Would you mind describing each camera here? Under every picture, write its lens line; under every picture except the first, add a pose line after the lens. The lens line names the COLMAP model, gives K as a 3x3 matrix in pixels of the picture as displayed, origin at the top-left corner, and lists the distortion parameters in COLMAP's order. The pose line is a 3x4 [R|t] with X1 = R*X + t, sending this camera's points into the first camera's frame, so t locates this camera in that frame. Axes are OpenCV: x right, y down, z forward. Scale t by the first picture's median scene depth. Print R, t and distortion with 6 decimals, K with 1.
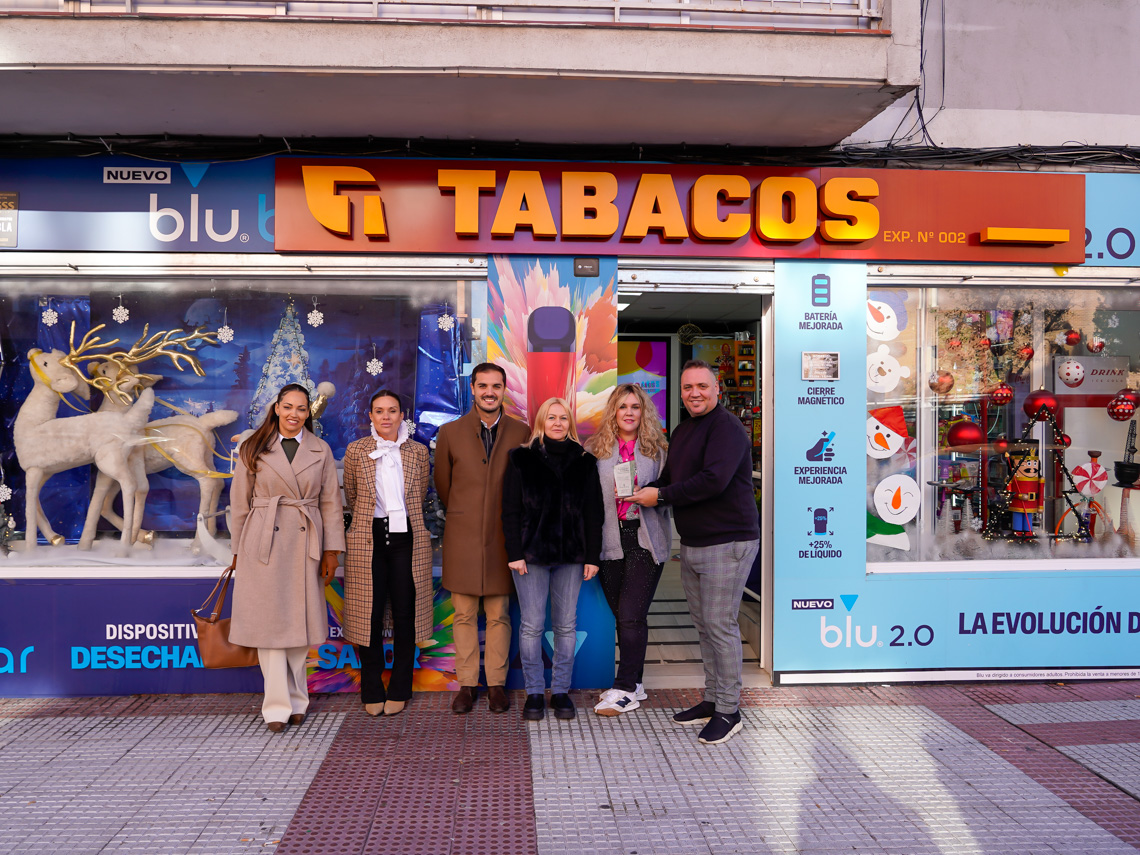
lens RADIAL K [[809.0, 0, 570.0], [0, 809.0, 427.5], [0, 0, 1]] dist [-0.063455, 0.001150]
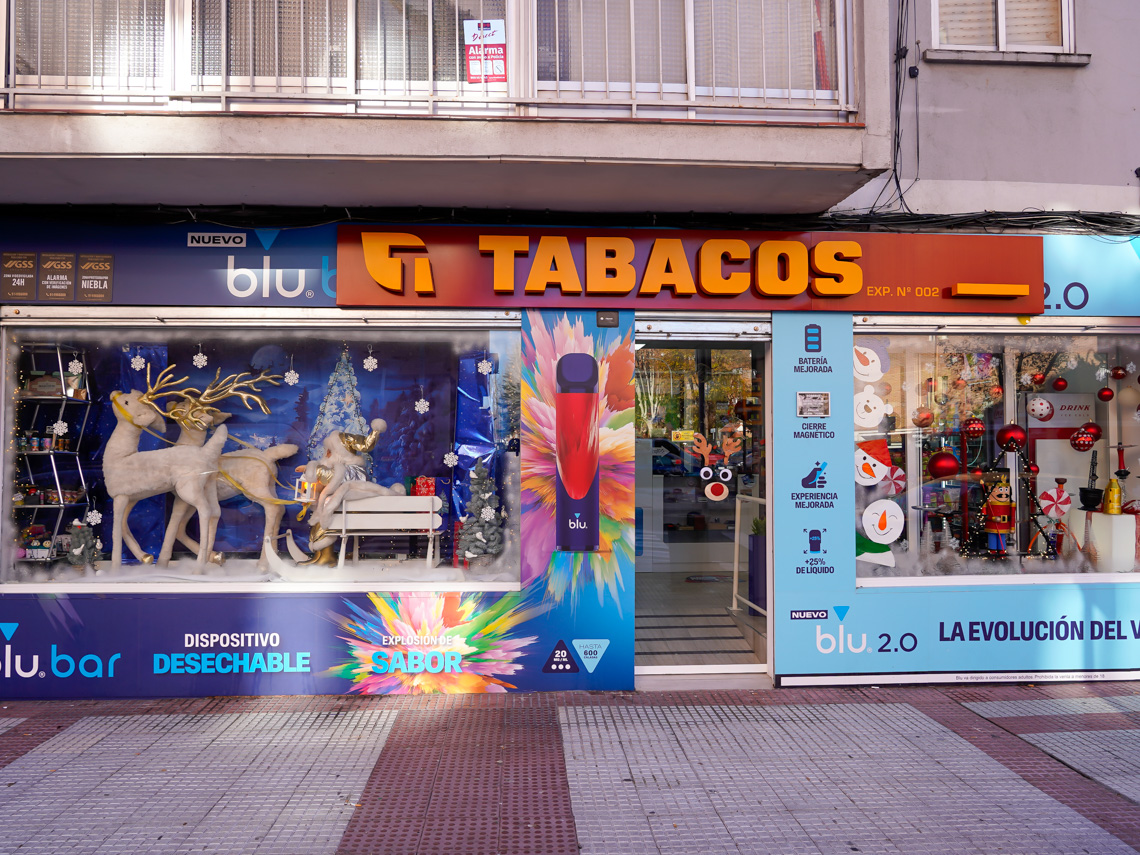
lens RADIAL K [[796.9, 0, 588.7], [0, 796.9, 424.9], [0, 0, 1]] dist [-0.038574, -0.000580]
pose [[0.999994, -0.002333, 0.002580, -0.010473], [0.002441, 0.999099, -0.042369, -0.000342], [-0.002479, 0.042375, 0.999099, -0.131769]]
